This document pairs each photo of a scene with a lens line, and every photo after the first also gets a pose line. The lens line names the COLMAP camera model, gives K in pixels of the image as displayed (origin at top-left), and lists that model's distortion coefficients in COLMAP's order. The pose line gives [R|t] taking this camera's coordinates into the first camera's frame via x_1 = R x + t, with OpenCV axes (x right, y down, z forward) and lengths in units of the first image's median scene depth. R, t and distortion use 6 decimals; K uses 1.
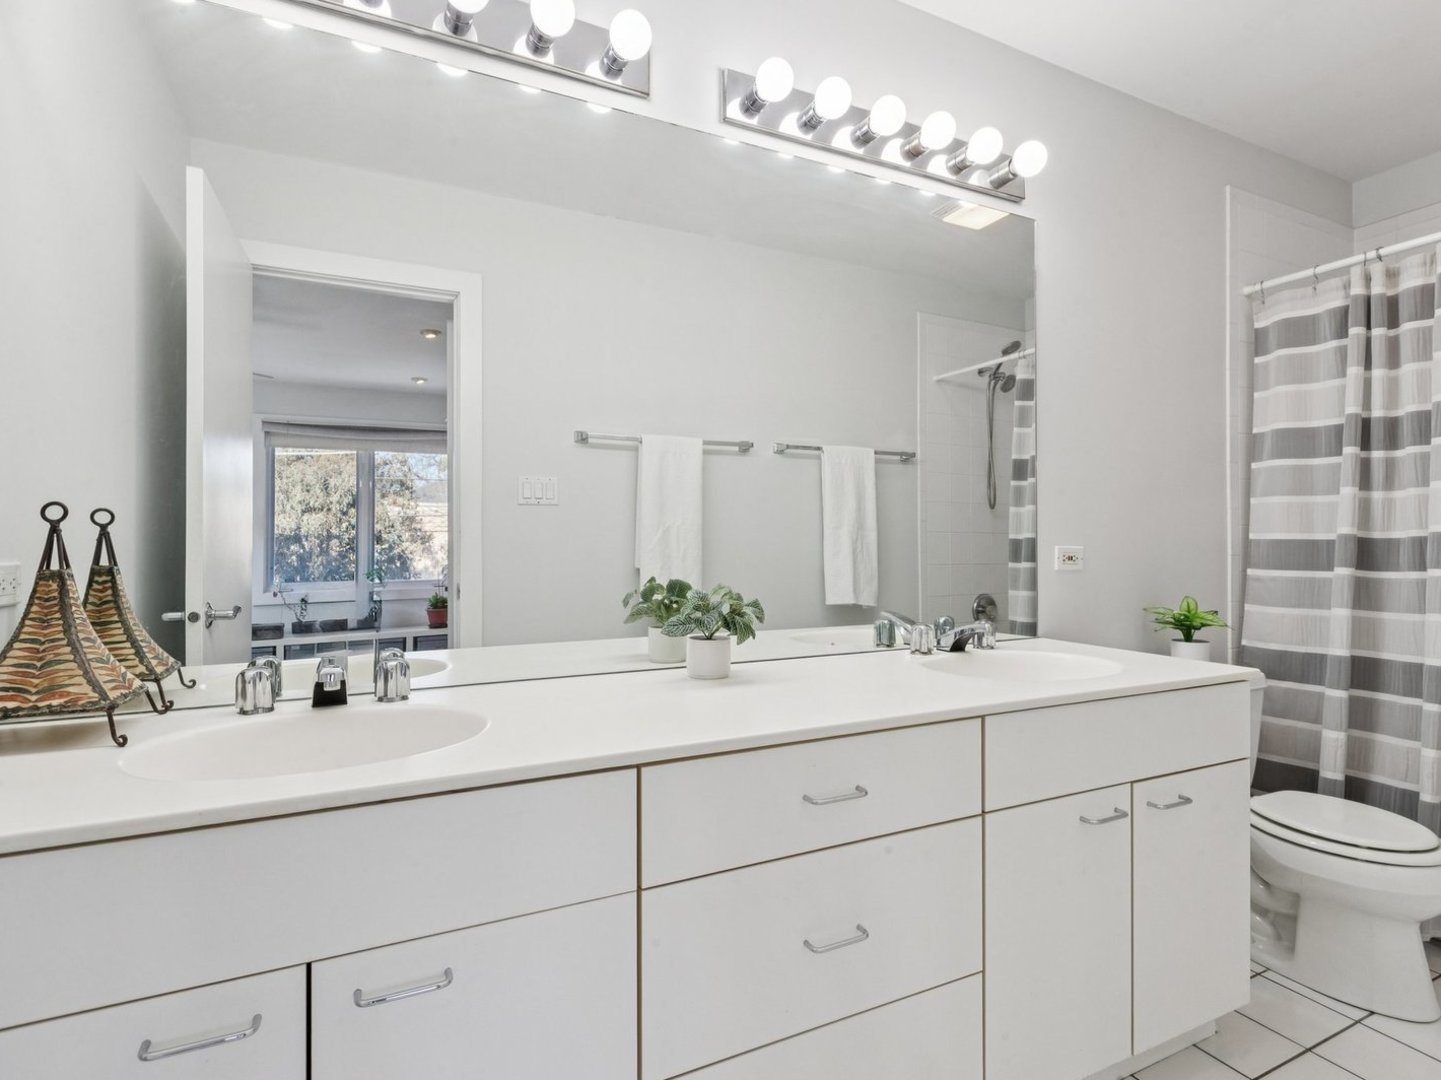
lens RADIAL K [[740.4, 0, 720.5], [0, 740.4, 540.0], [0, 0, 1]] dist [0.004760, -0.000639]
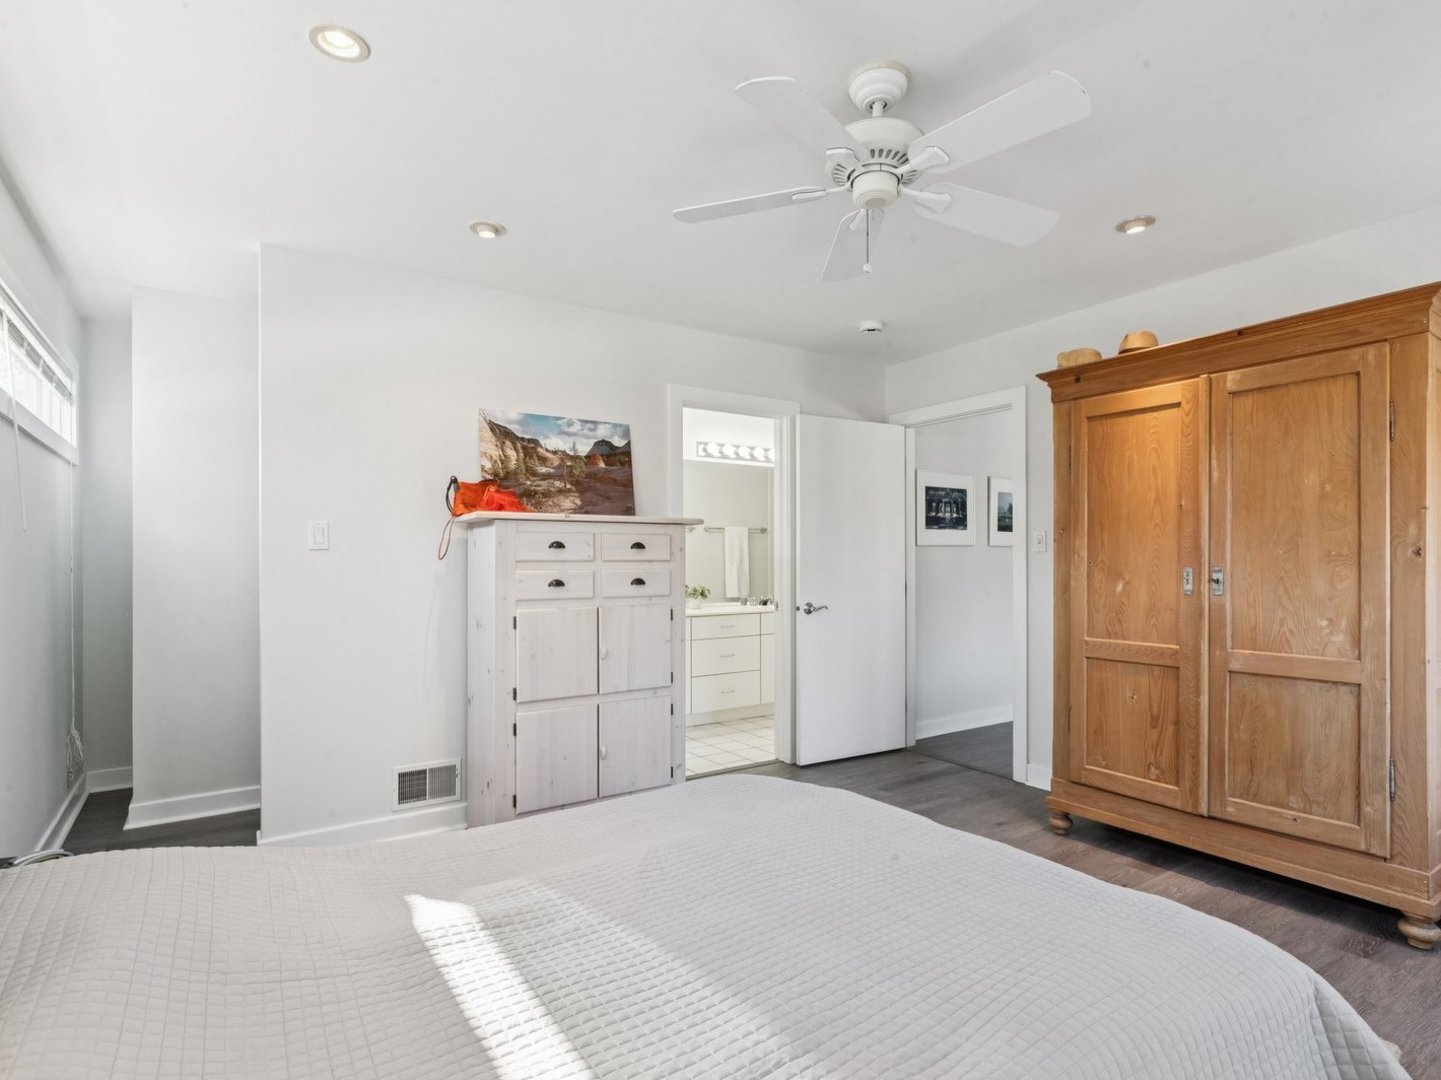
lens RADIAL K [[749.7, 0, 724.1], [0, 749.7, 550.1], [0, 0, 1]] dist [-0.000309, -0.000024]
pose [[0.990655, 0.000089, 0.136393, -0.177649], [0.001351, 0.999944, -0.010467, -0.035948], [-0.136386, 0.010554, 0.990600, -1.278673]]
